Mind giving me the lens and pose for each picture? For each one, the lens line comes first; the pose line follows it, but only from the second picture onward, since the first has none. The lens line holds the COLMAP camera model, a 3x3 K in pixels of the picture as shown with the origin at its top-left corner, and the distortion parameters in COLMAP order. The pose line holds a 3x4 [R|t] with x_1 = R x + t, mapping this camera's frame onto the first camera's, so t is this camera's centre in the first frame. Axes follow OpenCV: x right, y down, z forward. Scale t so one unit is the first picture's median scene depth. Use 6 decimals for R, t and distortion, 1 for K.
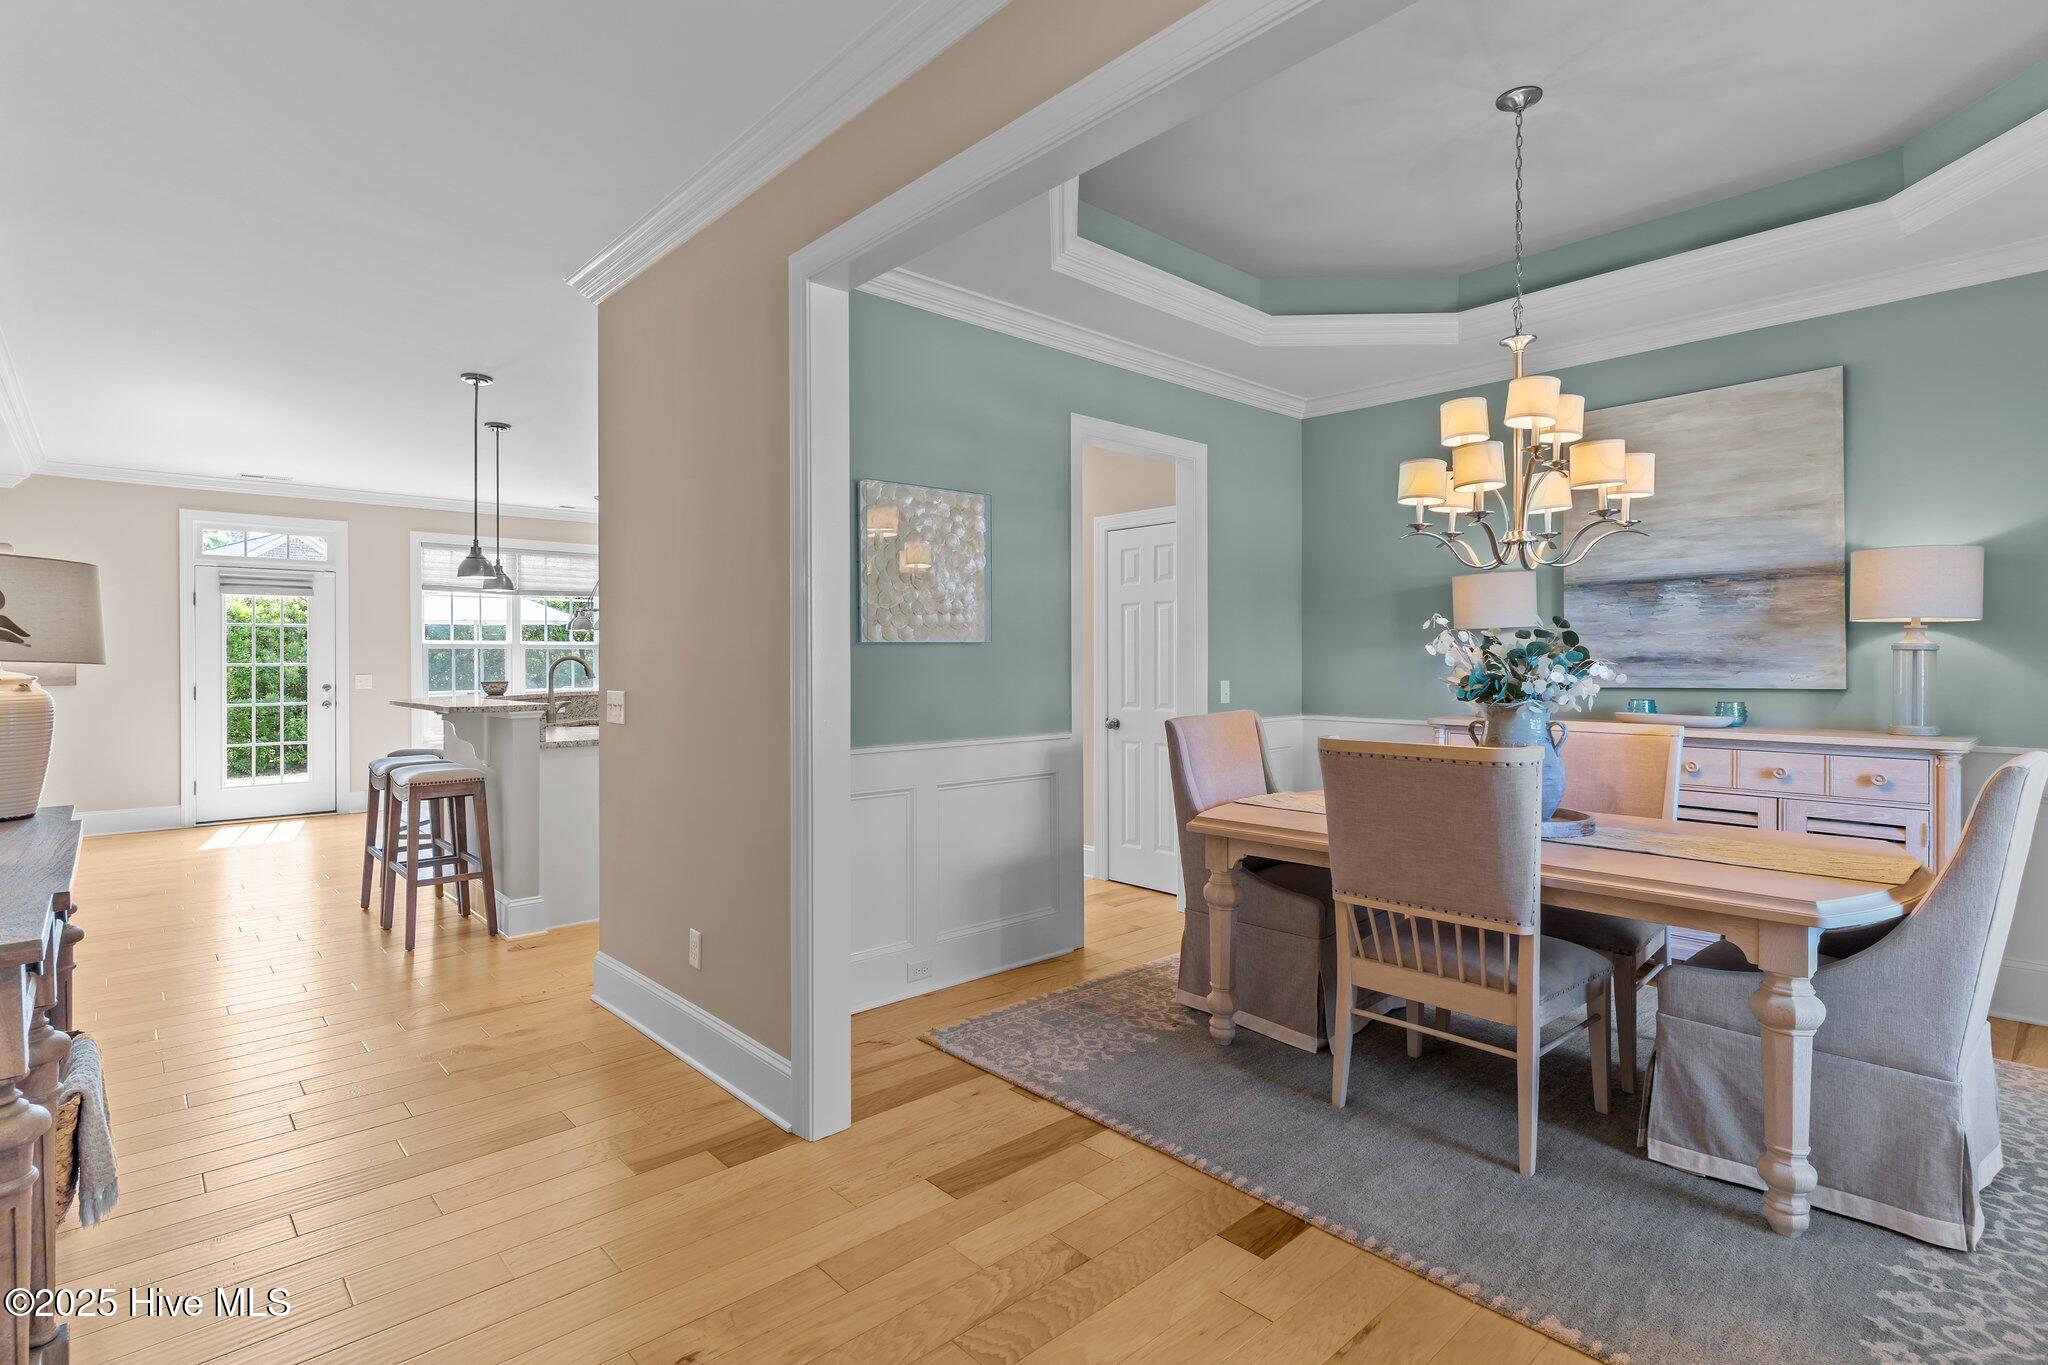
lens RADIAL K [[978.7, 0, 1024.3], [0, 978.7, 670.3], [0, 0, 1]] dist [0.003038, -0.000257]
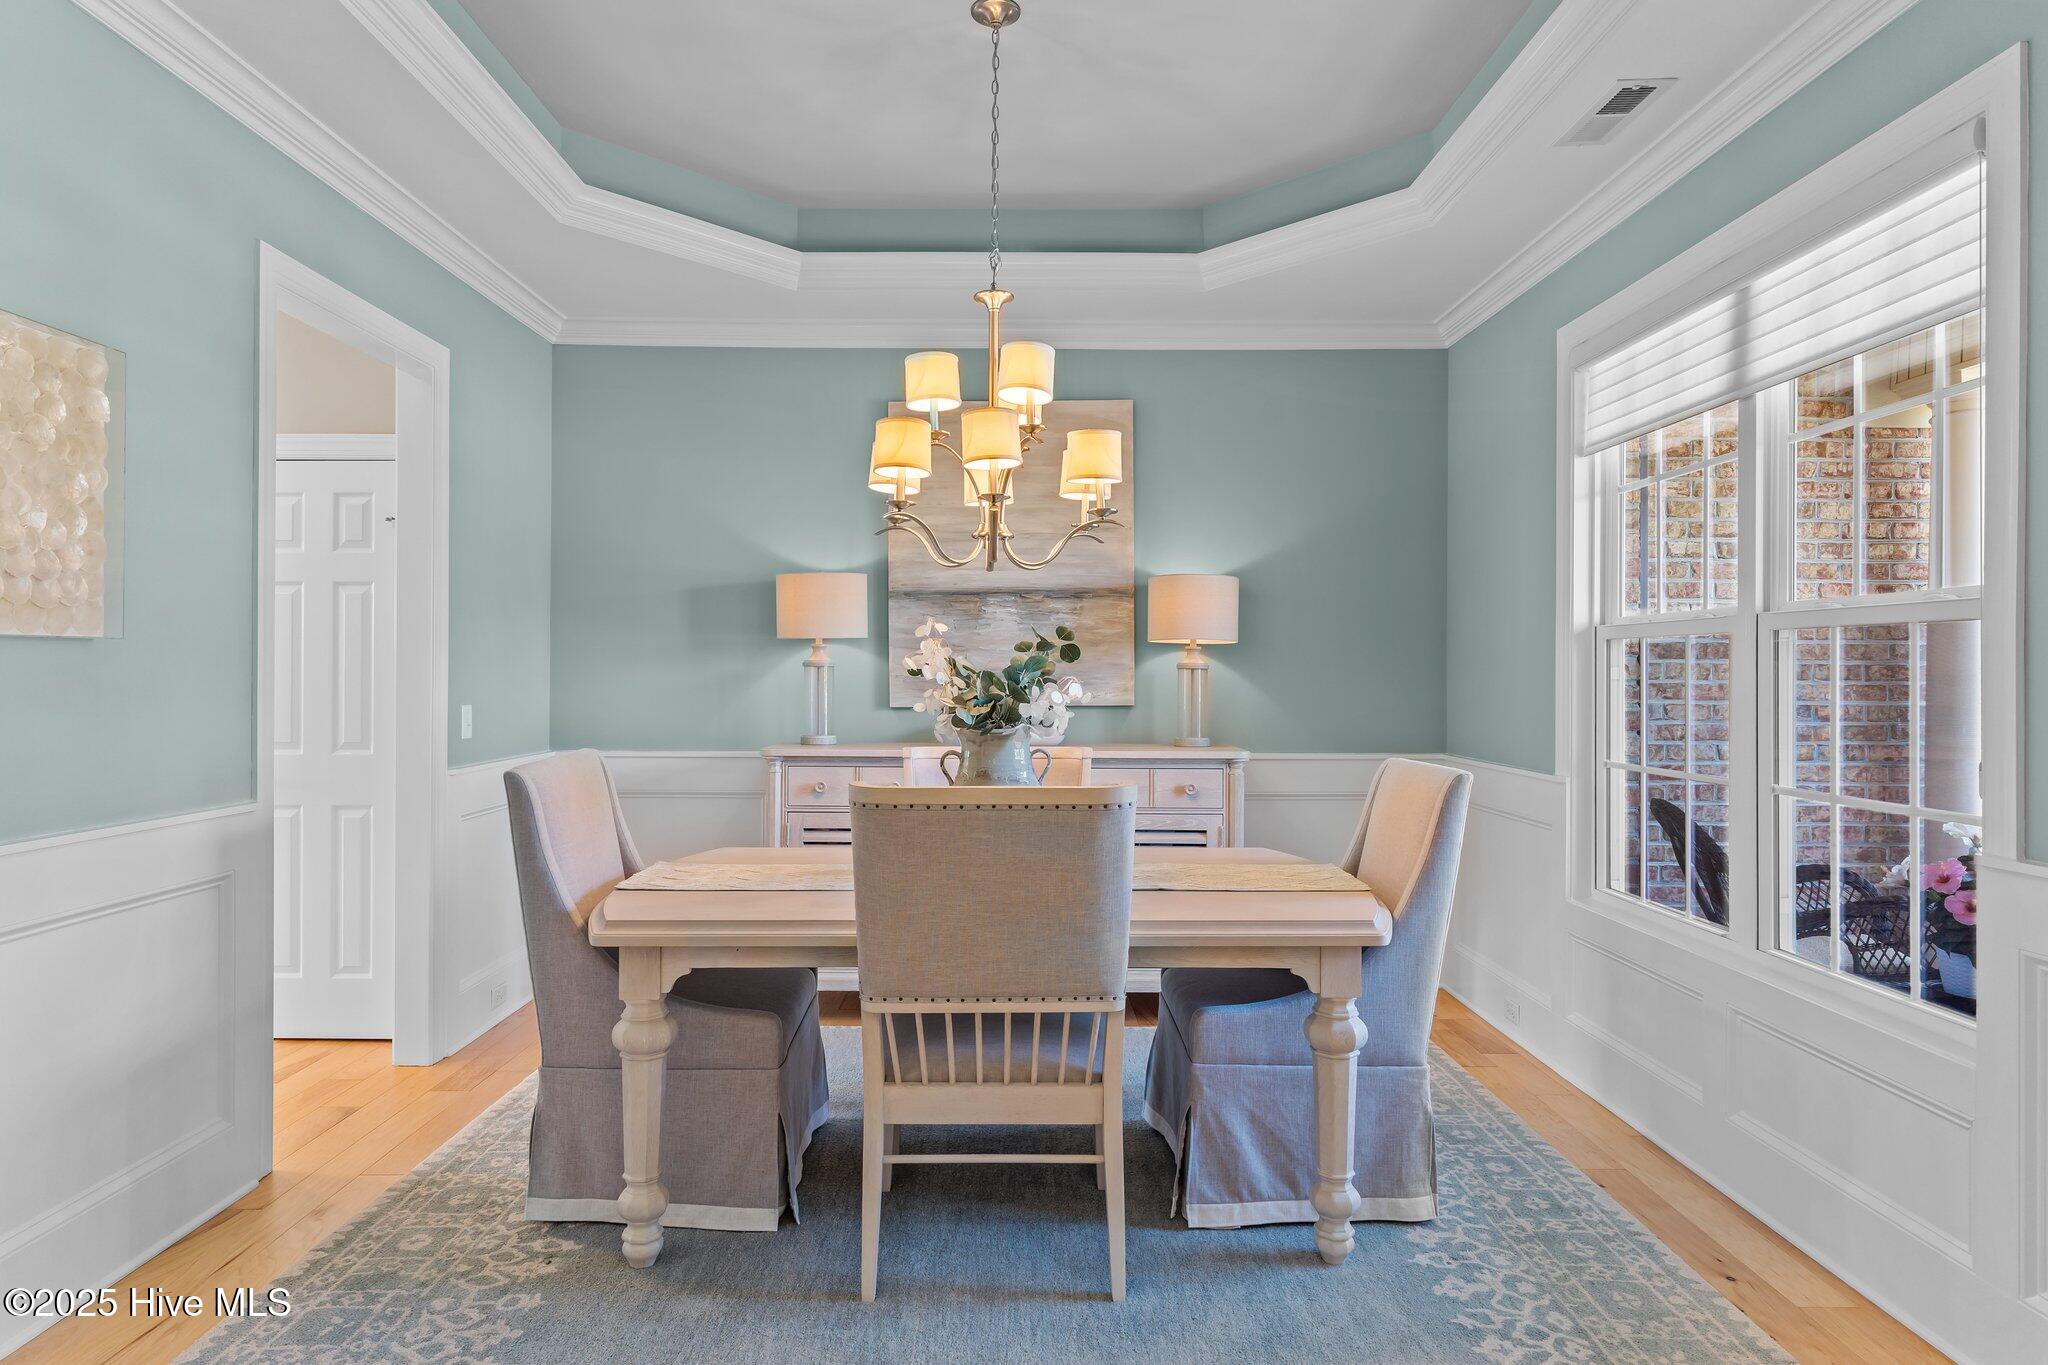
lens RADIAL K [[1150.0, 0, 1016.0], [0, 1150.0, 677.0], [0, 0, 1]] dist [0.003722, -0.000108]
pose [[0.678488, 0.003339, 0.734604, -0.192192], [0.002245, 0.999976, -0.006619, -0.003823], [-0.734608, 0.006140, 0.678463, 0.293316]]
